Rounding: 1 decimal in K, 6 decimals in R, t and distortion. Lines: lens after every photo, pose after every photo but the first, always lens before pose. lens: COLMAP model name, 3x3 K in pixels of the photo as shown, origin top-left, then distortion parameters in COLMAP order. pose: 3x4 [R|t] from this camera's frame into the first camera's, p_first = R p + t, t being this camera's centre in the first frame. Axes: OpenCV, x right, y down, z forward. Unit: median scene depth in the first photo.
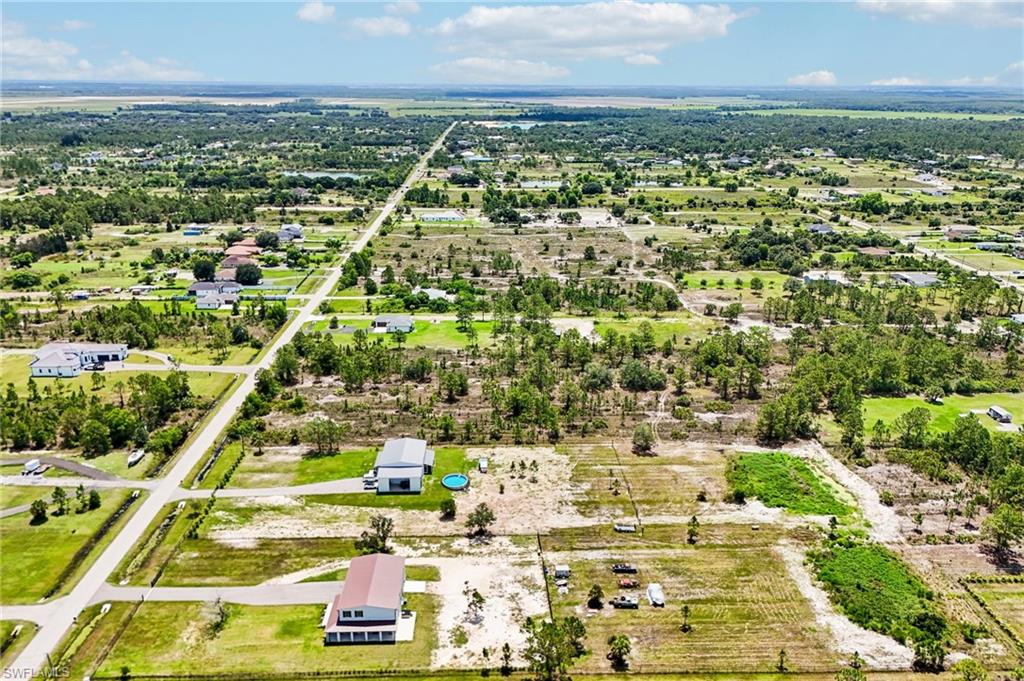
lens RADIAL K [[753.1, 0, 512.0], [0, 753.1, 340.5], [0, 0, 1]] dist [0.067639, -0.068380]
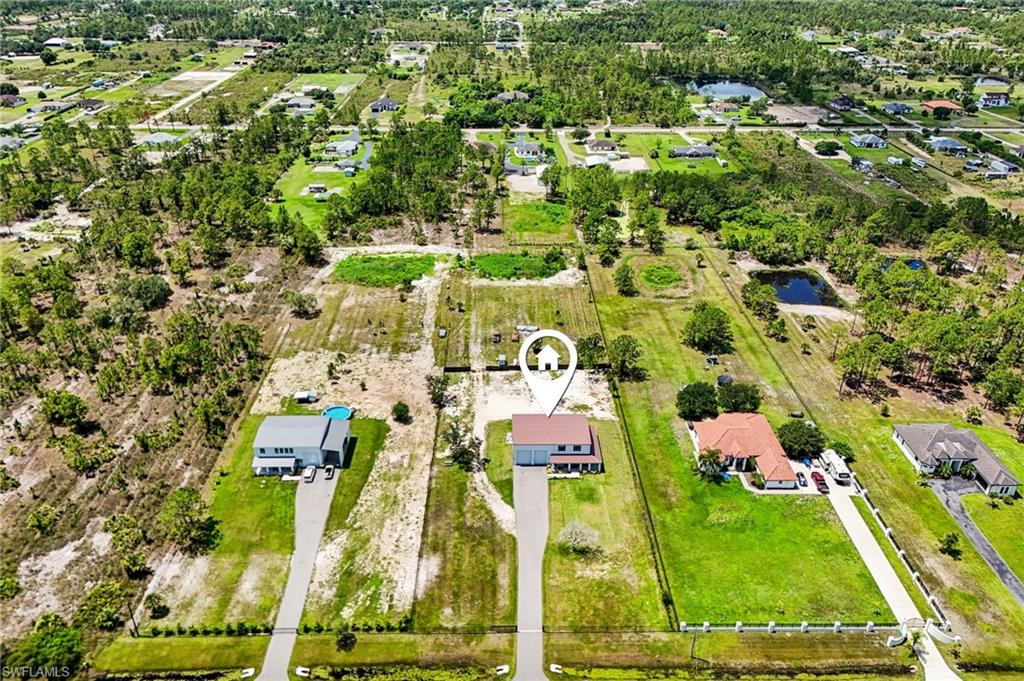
lens RADIAL K [[753.1, 0, 512.0], [0, 753.1, 340.5], [0, 0, 1]] dist [0.067639, -0.068380]
pose [[0.014206, -0.487655, 0.872921, -0.882325], [0.319547, 0.829442, 0.458165, -0.246757], [-0.947464, 0.272431, 0.167612, 0.698750]]
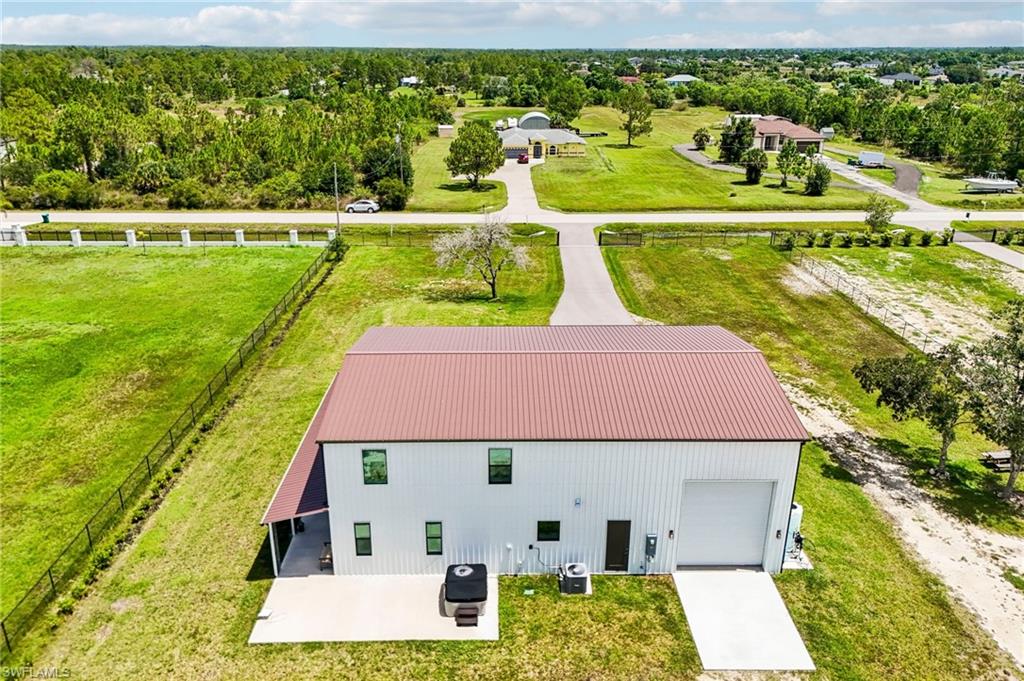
lens RADIAL K [[753.1, 0, 512.0], [0, 753.1, 340.5], [0, 0, 1]] dist [0.067639, -0.068380]
pose [[-0.014053, 0.353948, -0.935159, 0.001897], [-0.326434, 0.882384, 0.338879, 0.204059], [0.945116, 0.310030, 0.103140, 0.806359]]
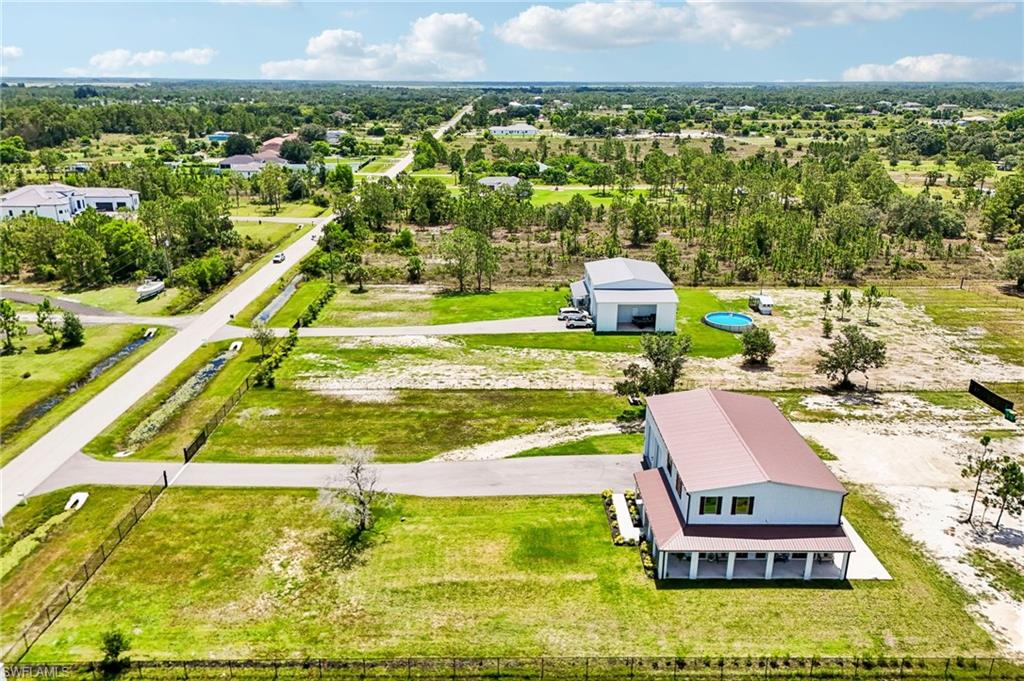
lens RADIAL K [[753.1, 0, 512.0], [0, 753.1, 340.5], [0, 0, 1]] dist [0.067639, -0.068380]
pose [[0.999832, 0.004956, -0.017656, -0.243892], [-0.004970, 0.999987, -0.000729, 0.222533], [0.017653, 0.000816, 0.999844, 0.499480]]
